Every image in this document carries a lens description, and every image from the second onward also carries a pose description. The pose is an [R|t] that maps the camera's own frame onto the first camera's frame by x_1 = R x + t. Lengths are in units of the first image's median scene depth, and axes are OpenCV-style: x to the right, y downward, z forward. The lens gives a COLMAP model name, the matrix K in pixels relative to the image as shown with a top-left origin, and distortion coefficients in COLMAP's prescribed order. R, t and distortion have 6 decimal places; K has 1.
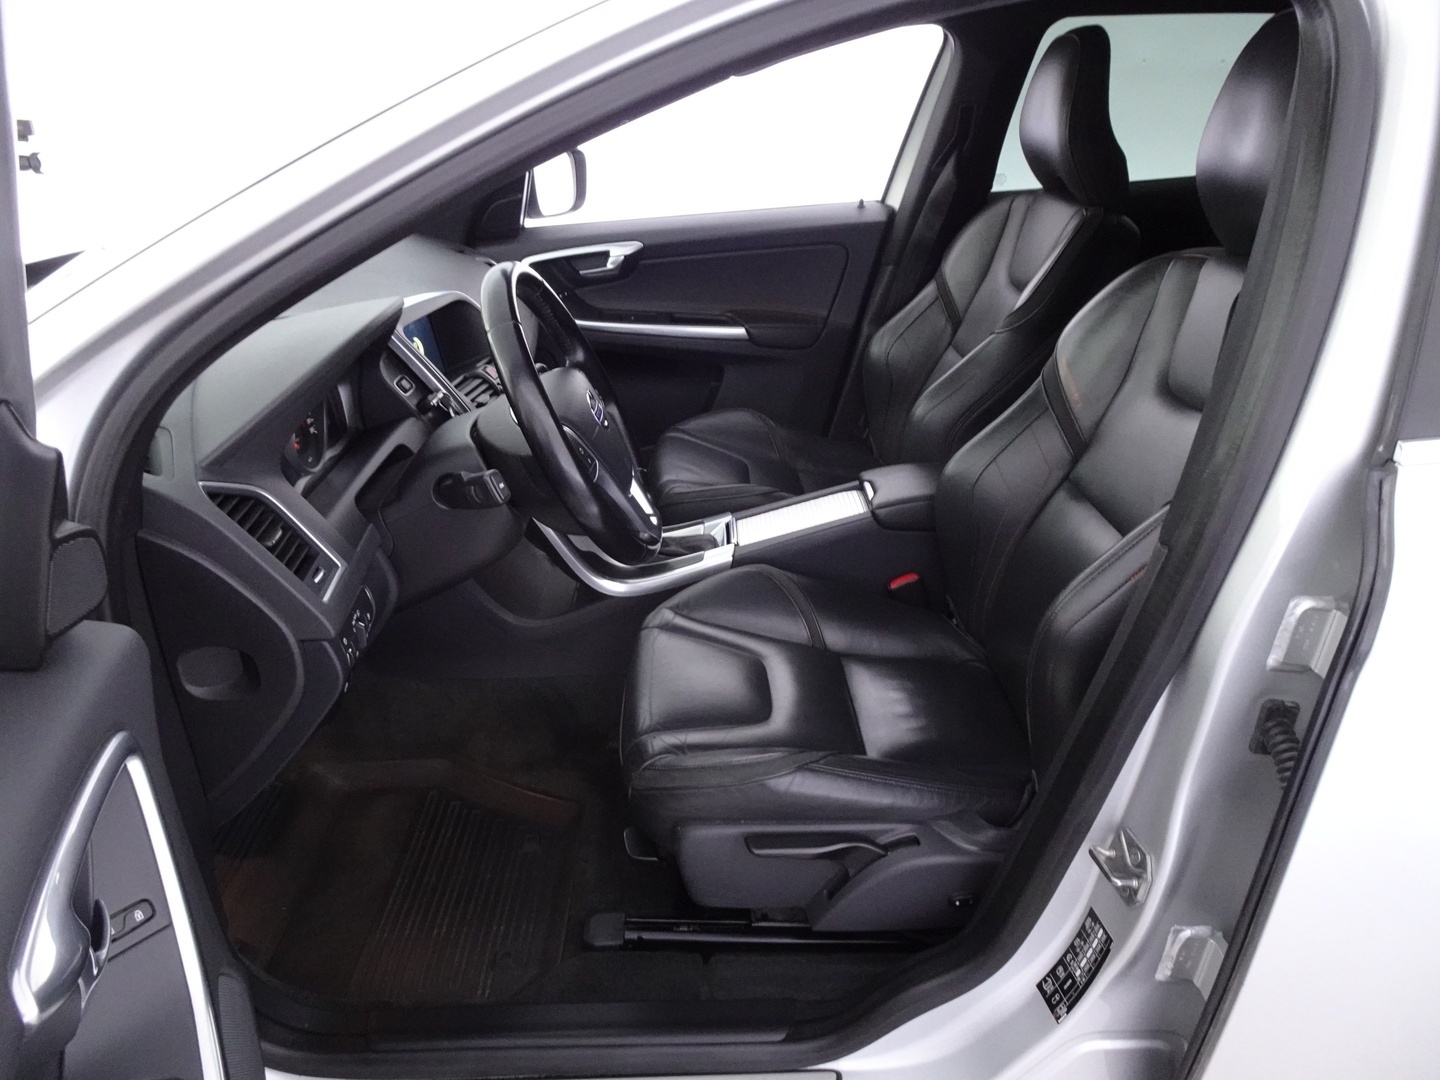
lens RADIAL K [[1048.0, 0, 720.0], [0, 1048.0, 540.0], [0, 0, 1]] dist [0.007086, 0.012952]
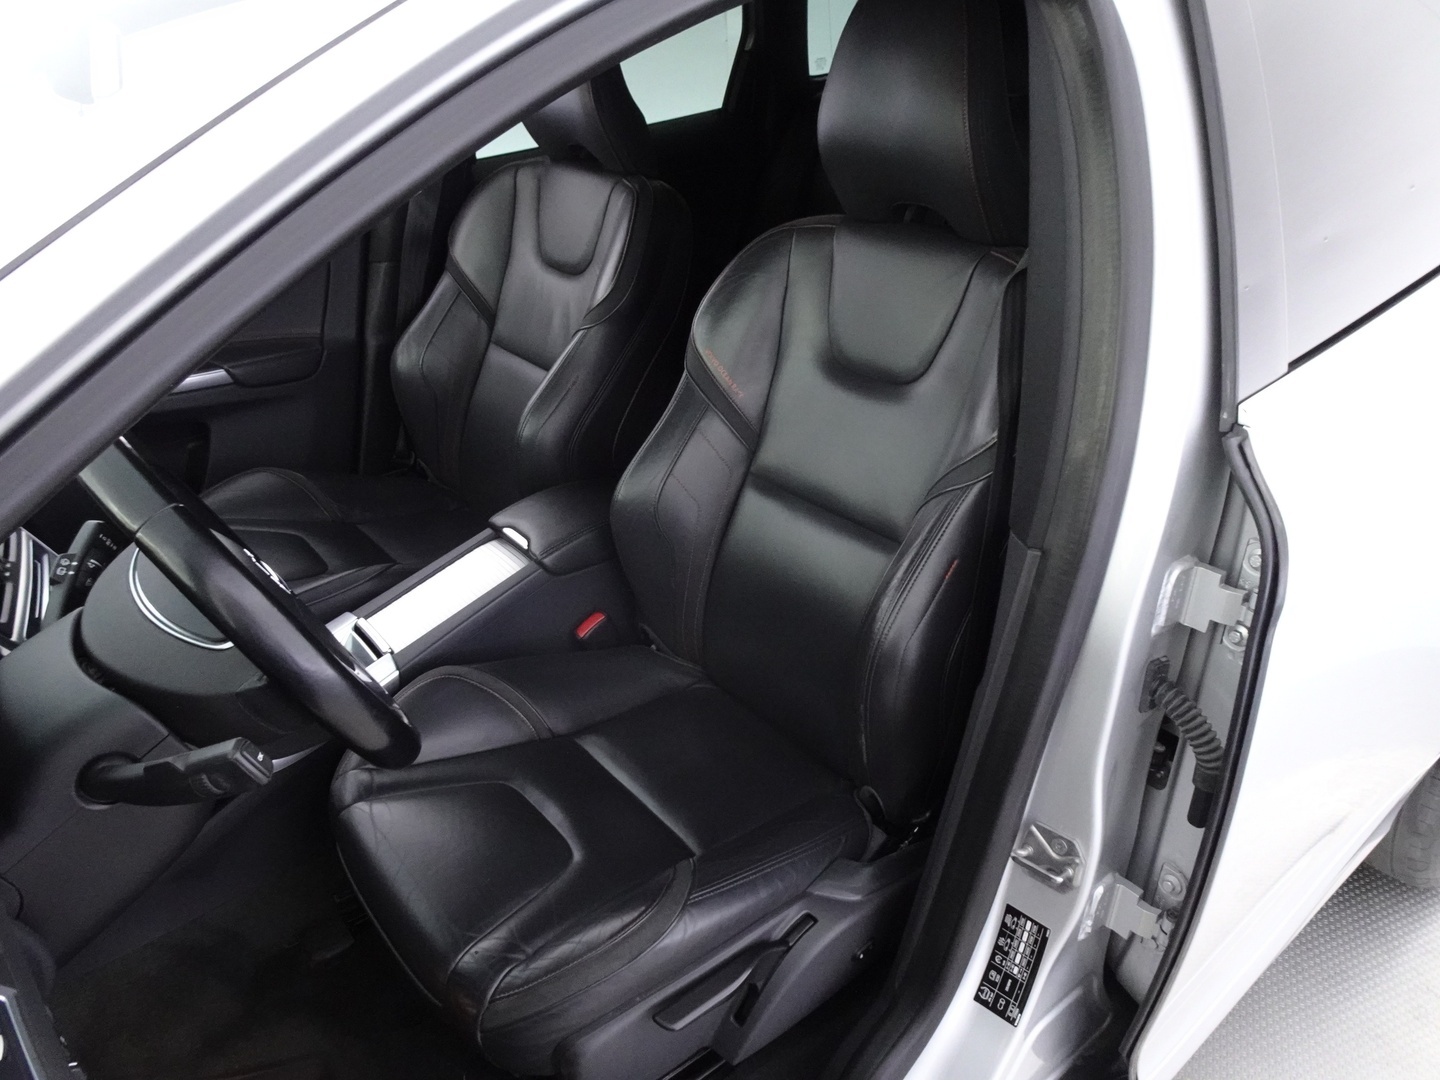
lens RADIAL K [[1048.0, 0, 720.0], [0, 1048.0, 540.0], [0, 0, 1]] dist [0.007086, 0.012952]
pose [[0.796023, -0.303644, 0.523592, -0.277264], [0.270757, 0.952319, 0.140639, -0.191318], [-0.541330, 0.029814, 0.840281, 0.295470]]
